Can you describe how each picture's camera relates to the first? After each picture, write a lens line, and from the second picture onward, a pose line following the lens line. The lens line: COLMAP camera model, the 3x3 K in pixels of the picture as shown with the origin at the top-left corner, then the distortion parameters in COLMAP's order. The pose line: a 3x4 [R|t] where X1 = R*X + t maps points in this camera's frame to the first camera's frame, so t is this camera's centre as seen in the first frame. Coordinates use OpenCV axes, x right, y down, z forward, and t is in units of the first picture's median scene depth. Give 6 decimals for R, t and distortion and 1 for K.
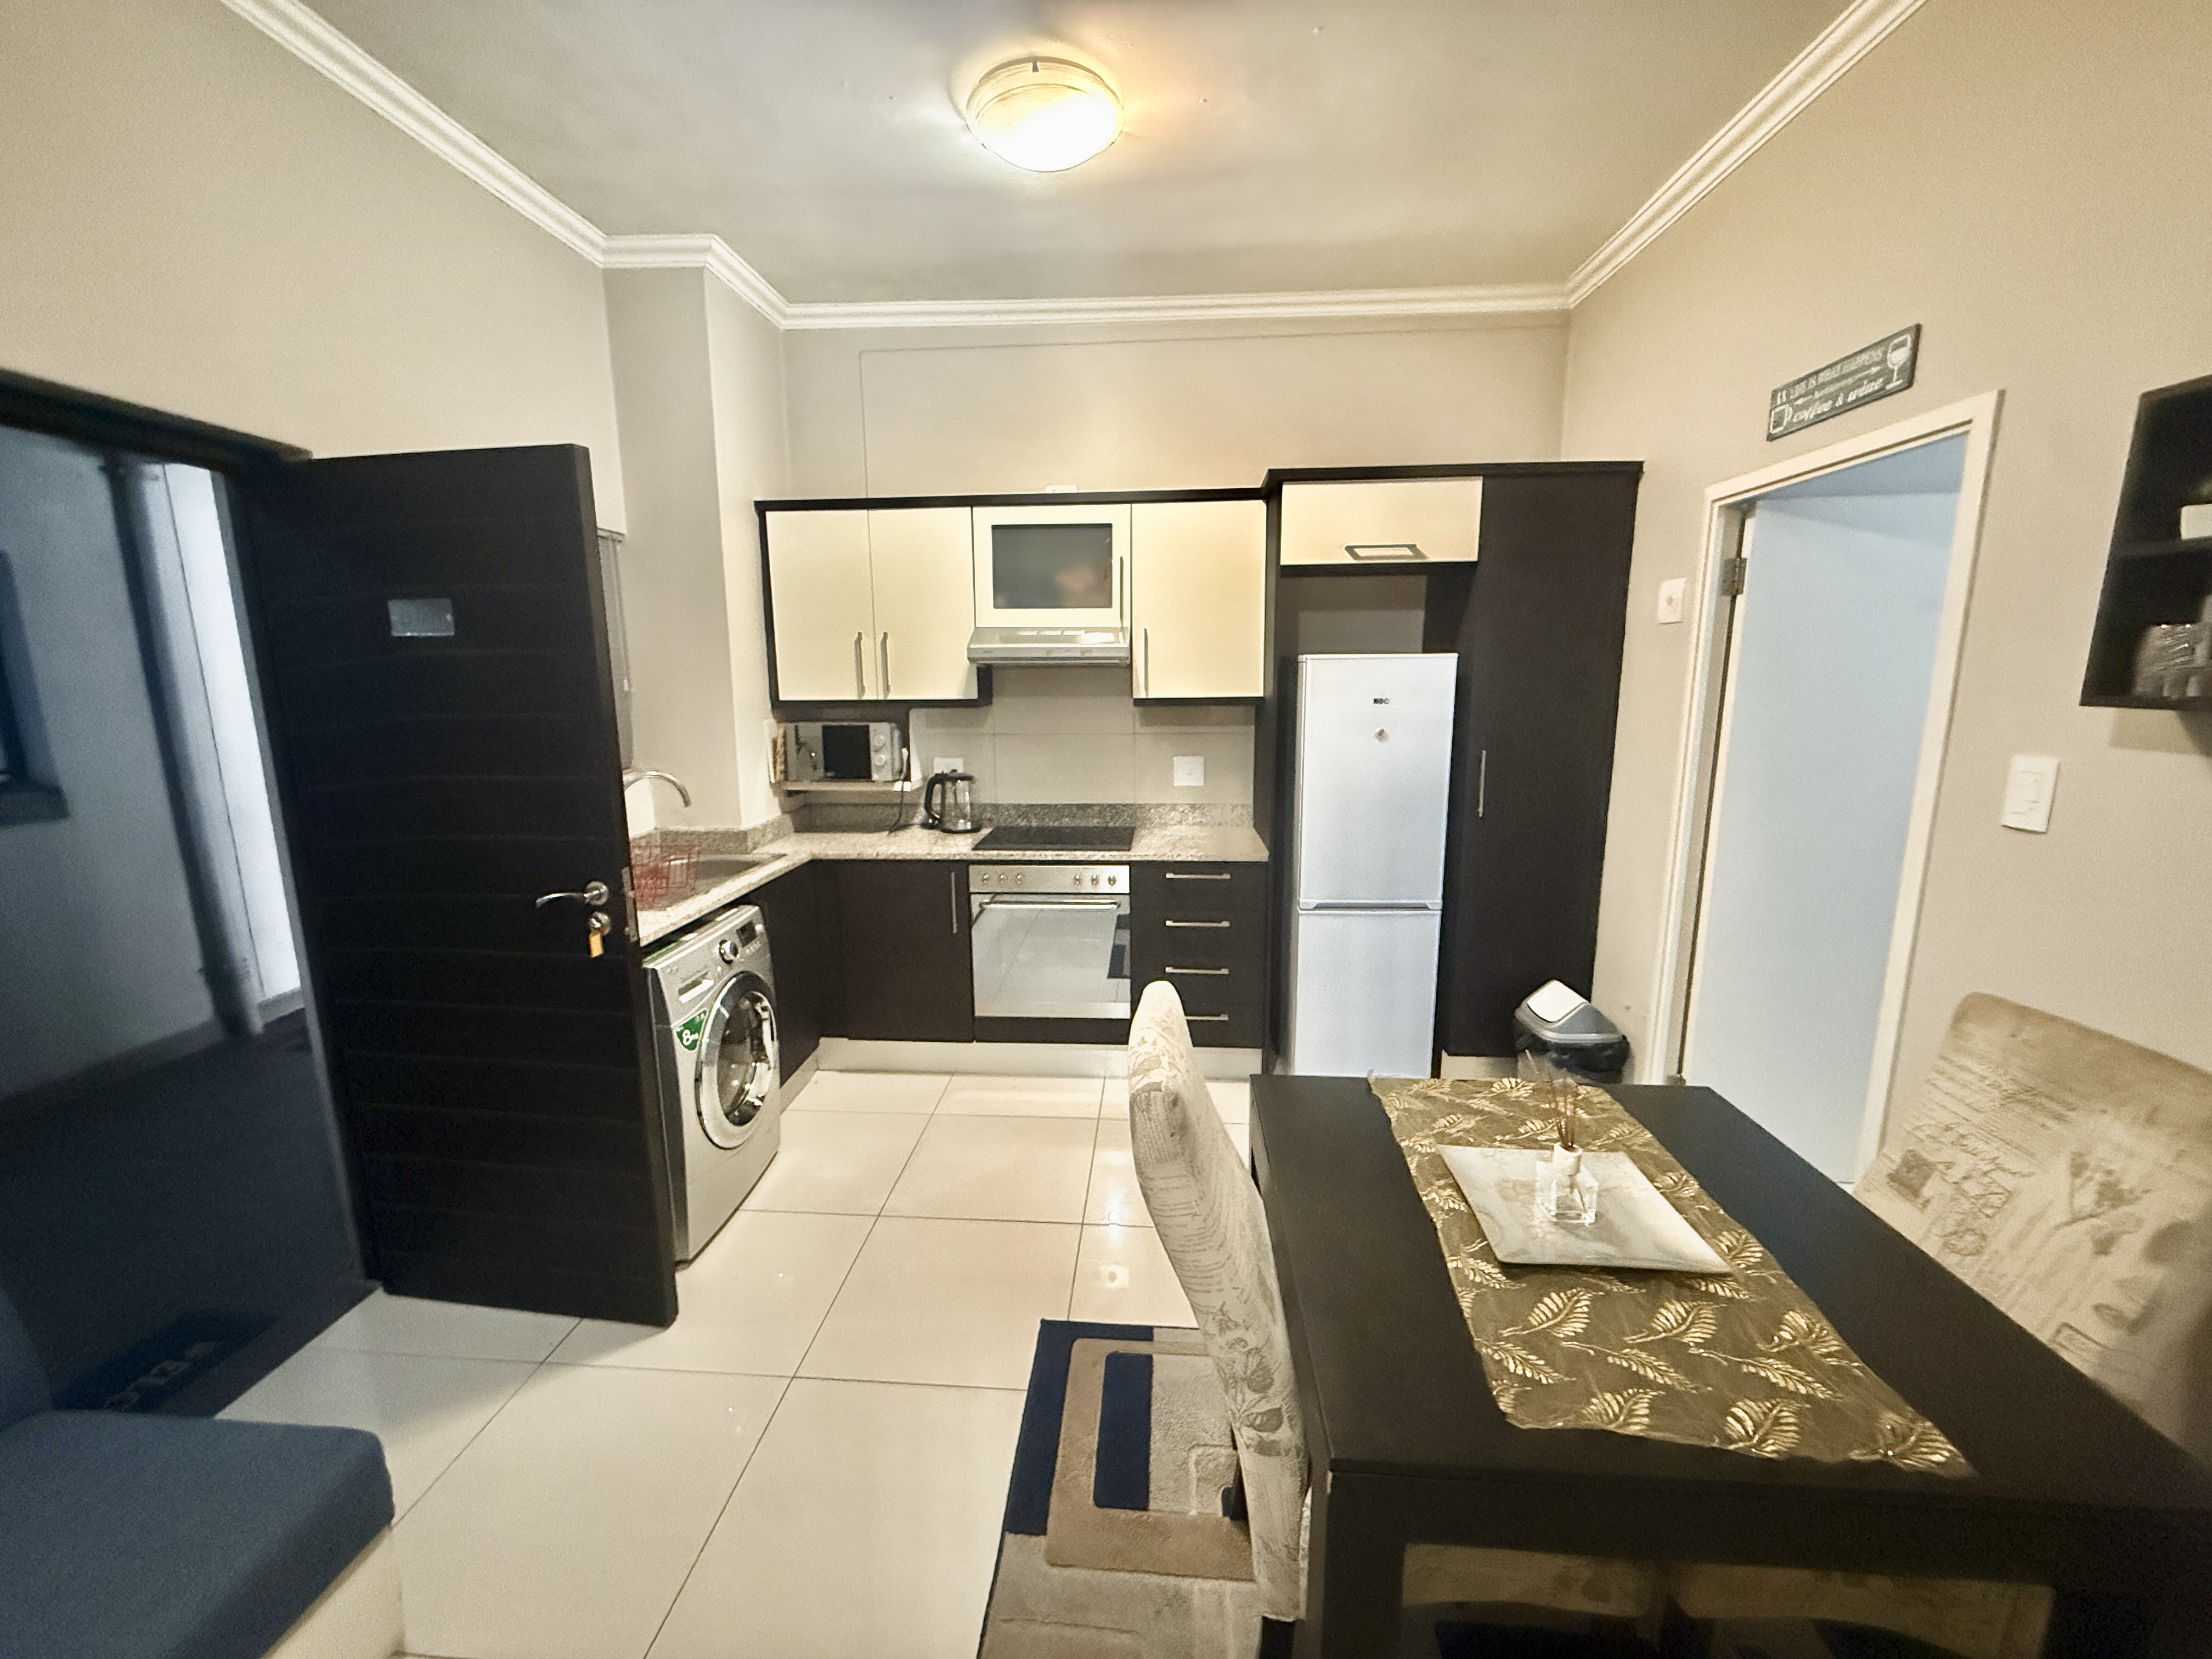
lens RADIAL K [[887.2, 0, 1106.9], [0, 887.2, 831.5], [0, 0, 1]] dist [-0.000079, 0.000451]
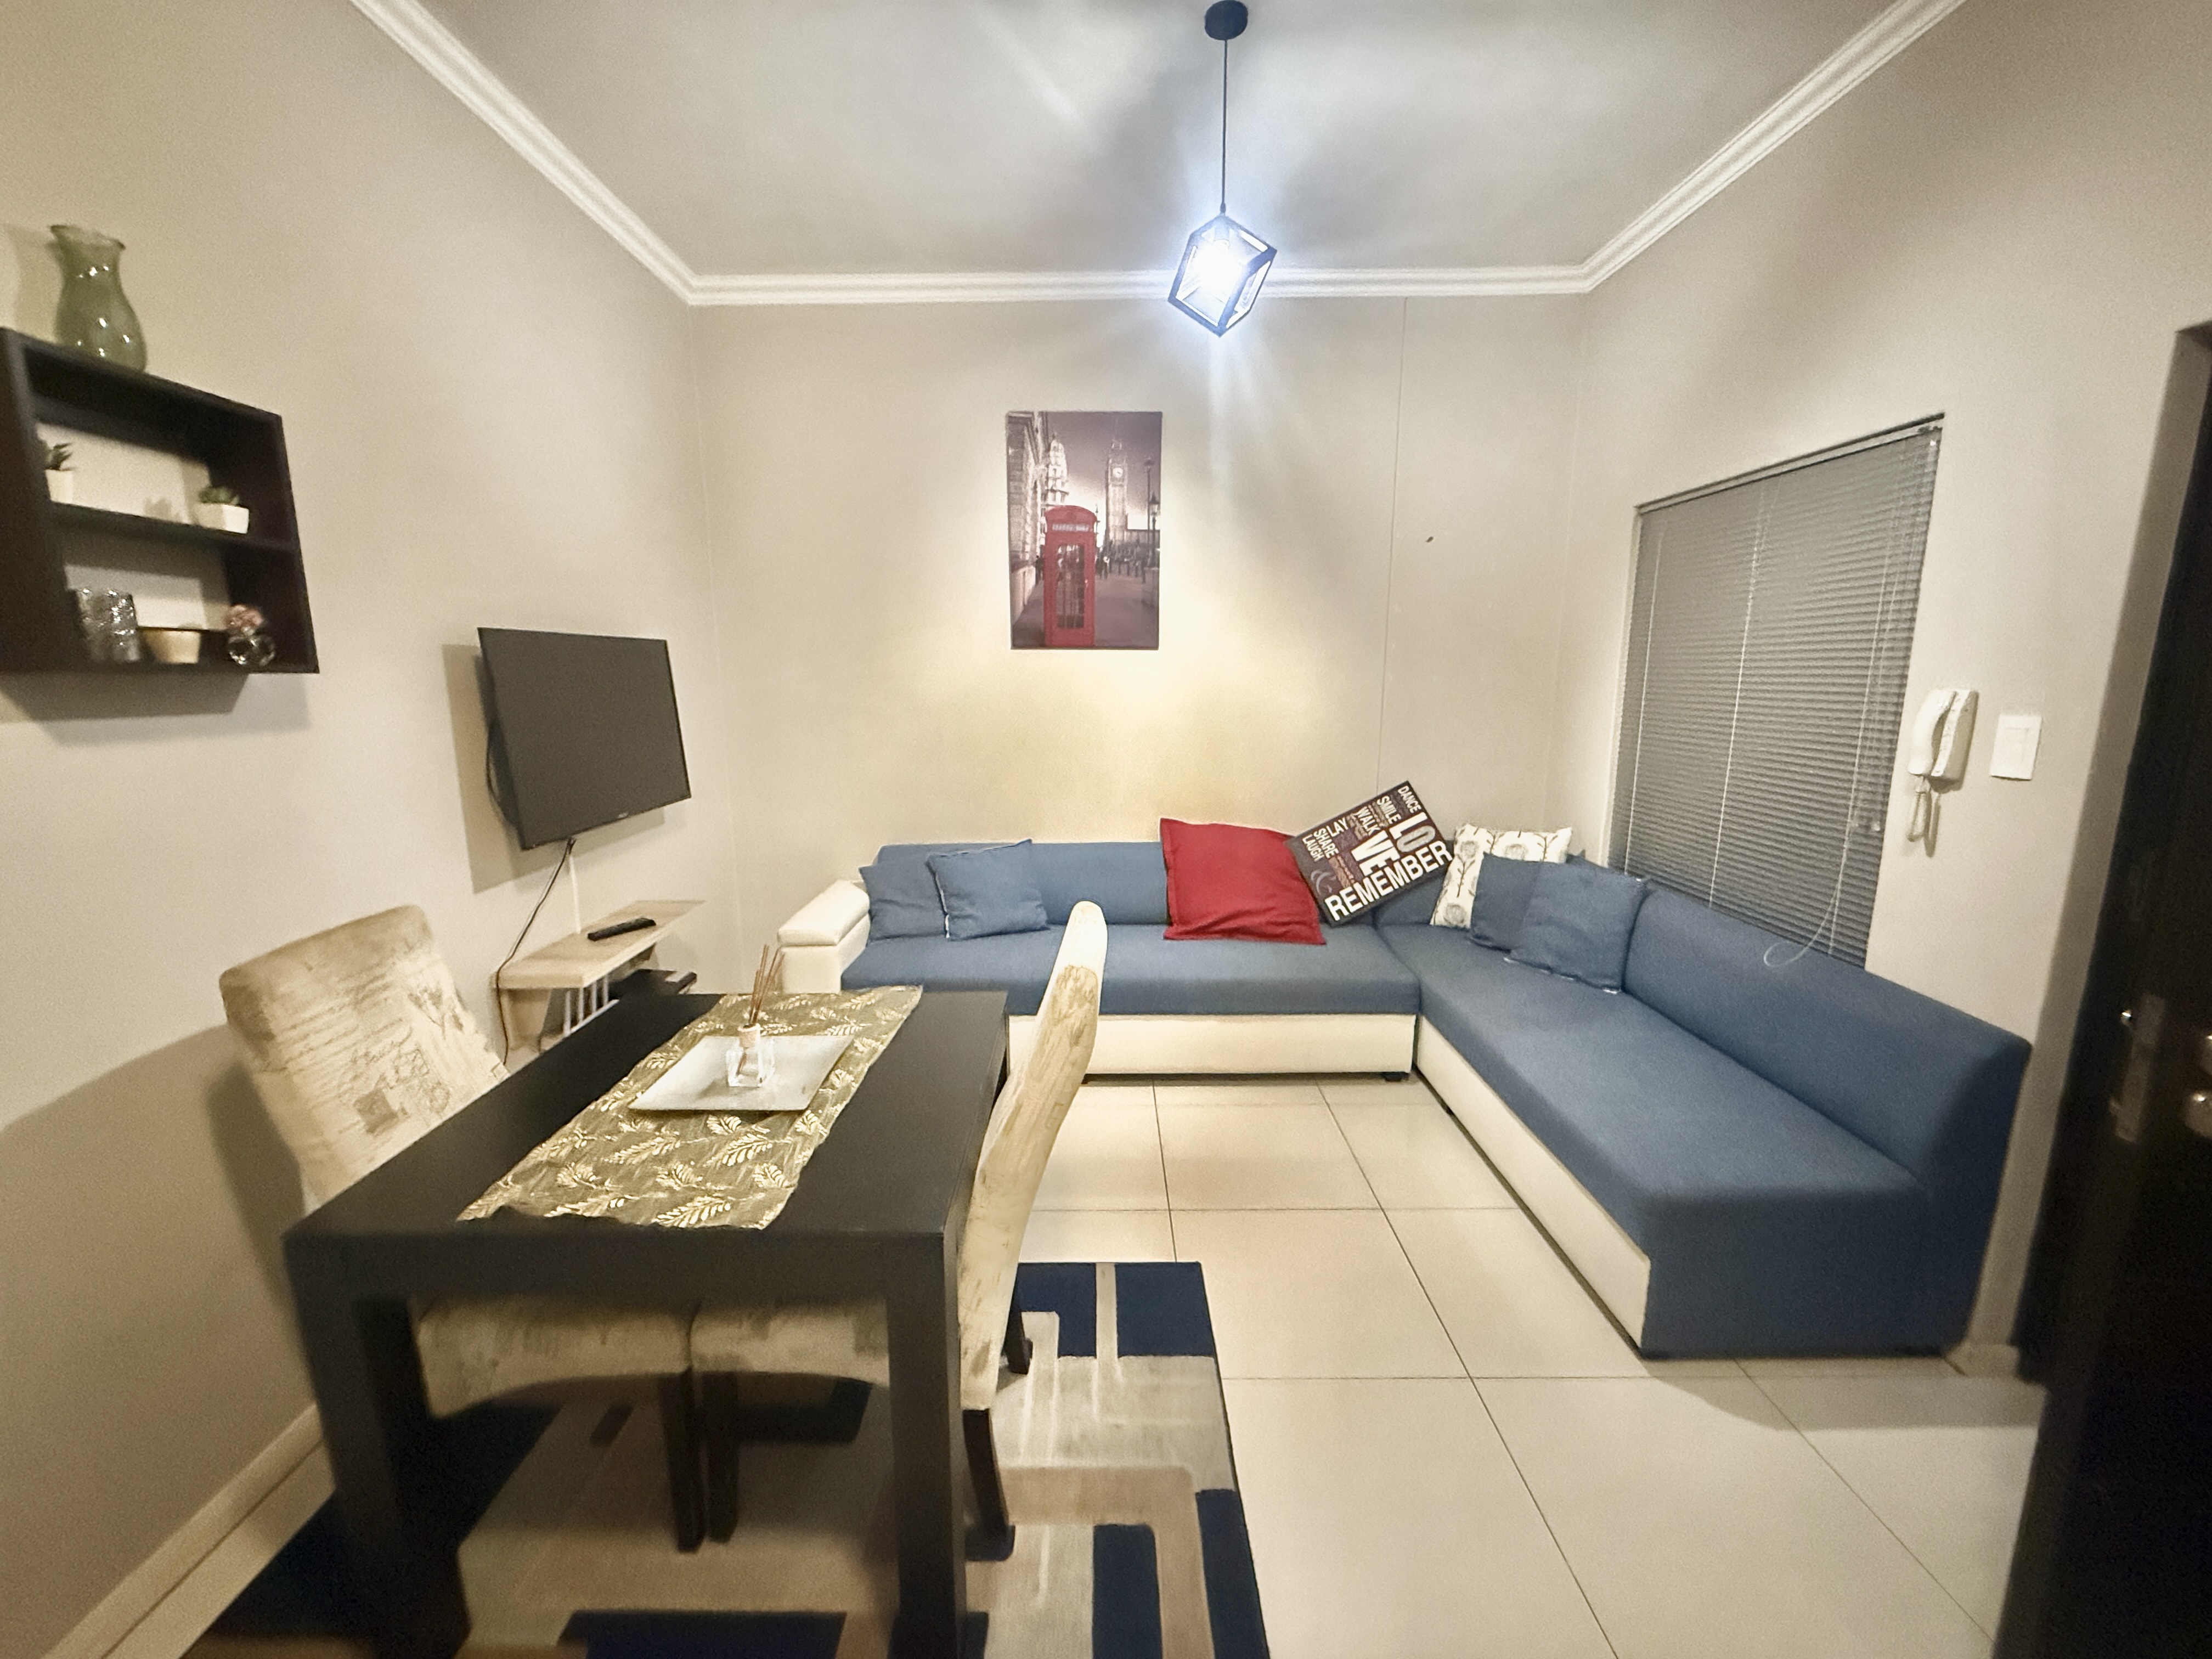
lens RADIAL K [[887.2, 0, 1102.2], [0, 887.2, 834.8], [0, 0, 1]] dist [-0.000079, 0.000451]
pose [[-0.996967, 0.024943, -0.073718, 0.116111], [-0.002590, 0.936086, 0.351761, -0.324517], [0.077780, 0.350885, -0.933183, 2.093420]]
